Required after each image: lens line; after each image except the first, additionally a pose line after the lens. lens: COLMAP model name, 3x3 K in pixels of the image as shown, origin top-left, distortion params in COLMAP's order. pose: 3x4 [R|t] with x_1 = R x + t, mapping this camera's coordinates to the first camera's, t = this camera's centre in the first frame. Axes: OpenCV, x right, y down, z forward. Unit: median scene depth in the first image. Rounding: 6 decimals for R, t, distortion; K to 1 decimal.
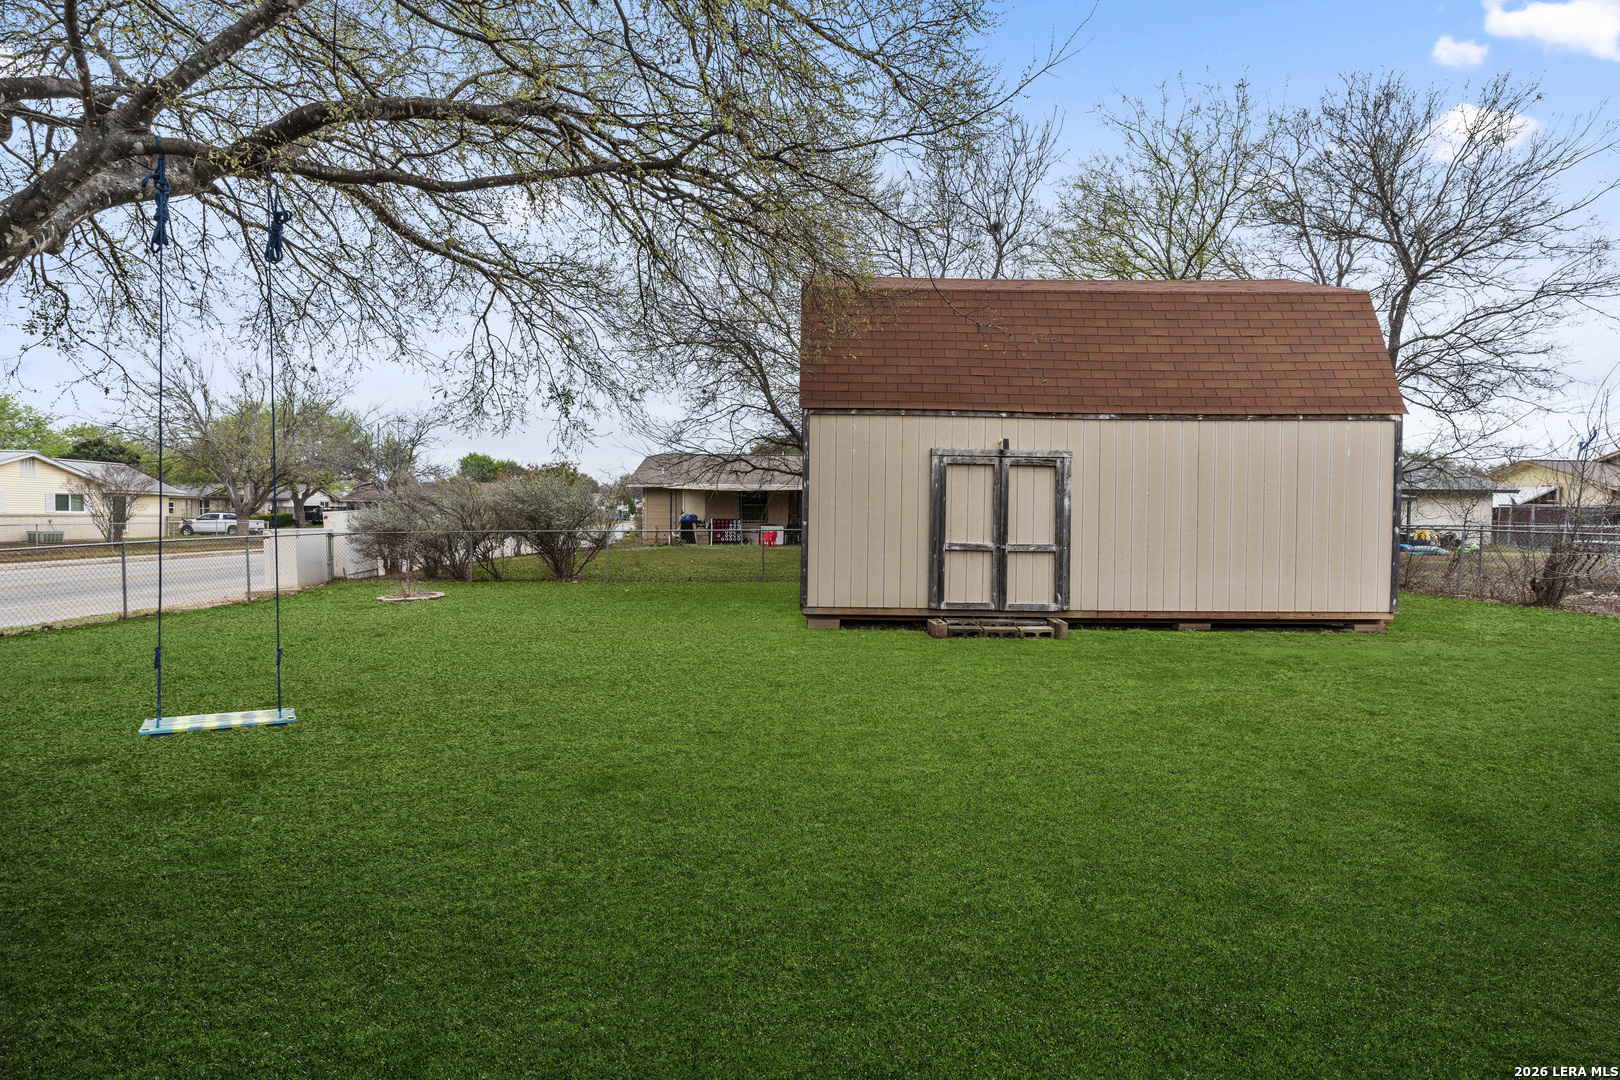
lens RADIAL K [[773.4, 0, 813.8], [0, 773.4, 519.1], [0, 0, 1]] dist [0.001386, 0.000400]
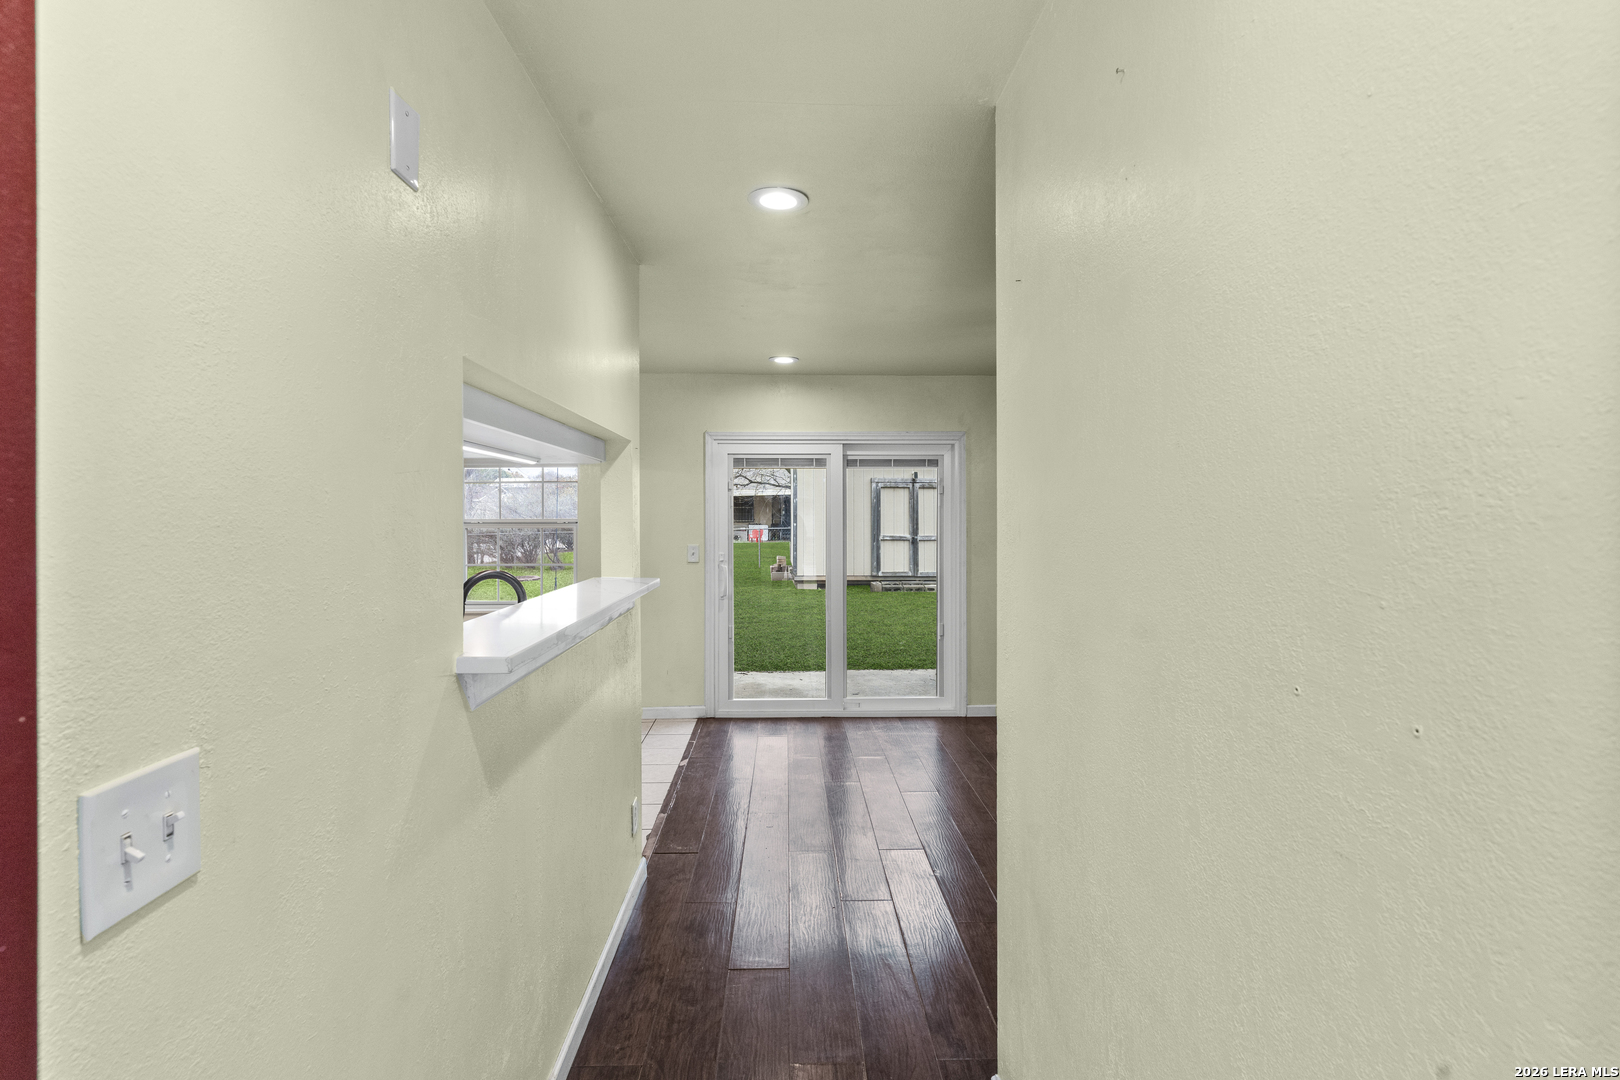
lens RADIAL K [[773.4, 0, 813.8], [0, 773.4, 519.1], [0, 0, 1]] dist [0.001386, 0.000400]
pose [[0.999383, -0.014190, 0.032140, -0.024289], [0.014078, 0.999894, 0.003700, -0.011961], [-0.032189, -0.003245, 0.999477, -0.636174]]
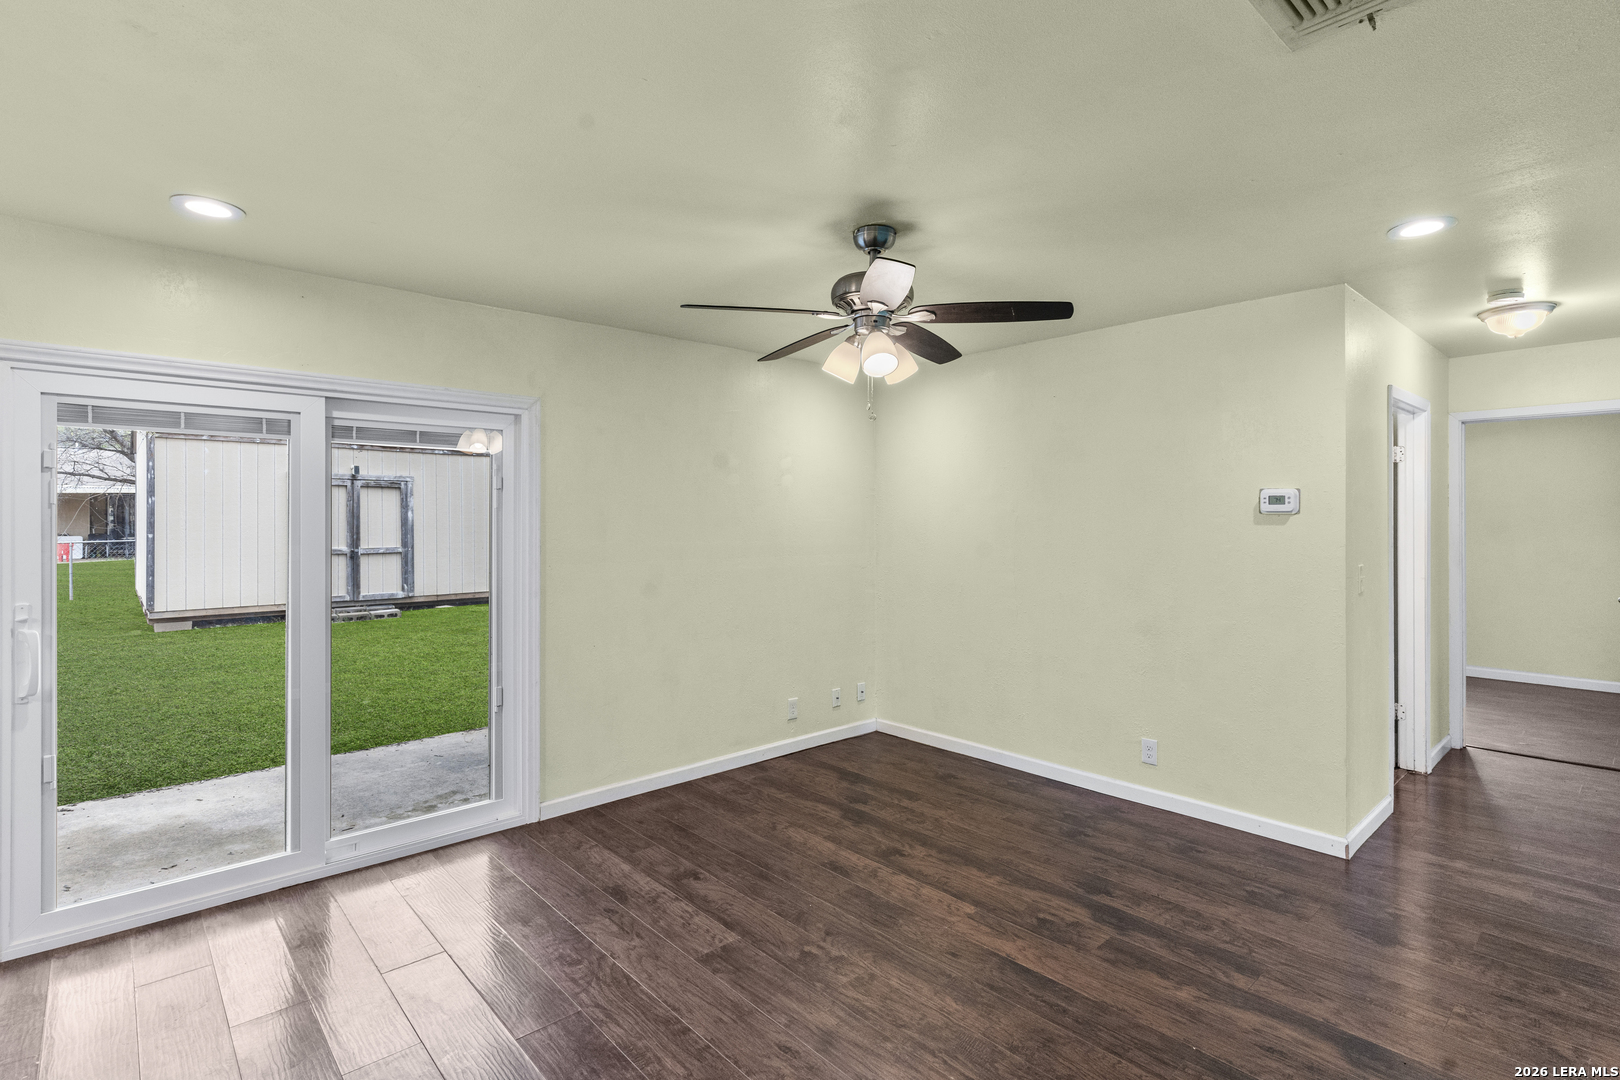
lens RADIAL K [[773.4, 0, 813.8], [0, 773.4, 519.1], [0, 0, 1]] dist [0.001386, 0.000400]
pose [[0.741726, -0.013087, 0.670576, -0.049971], [0.012779, 0.999904, 0.005379, -0.012900], [-0.670582, 0.004579, 0.741822, -0.449167]]
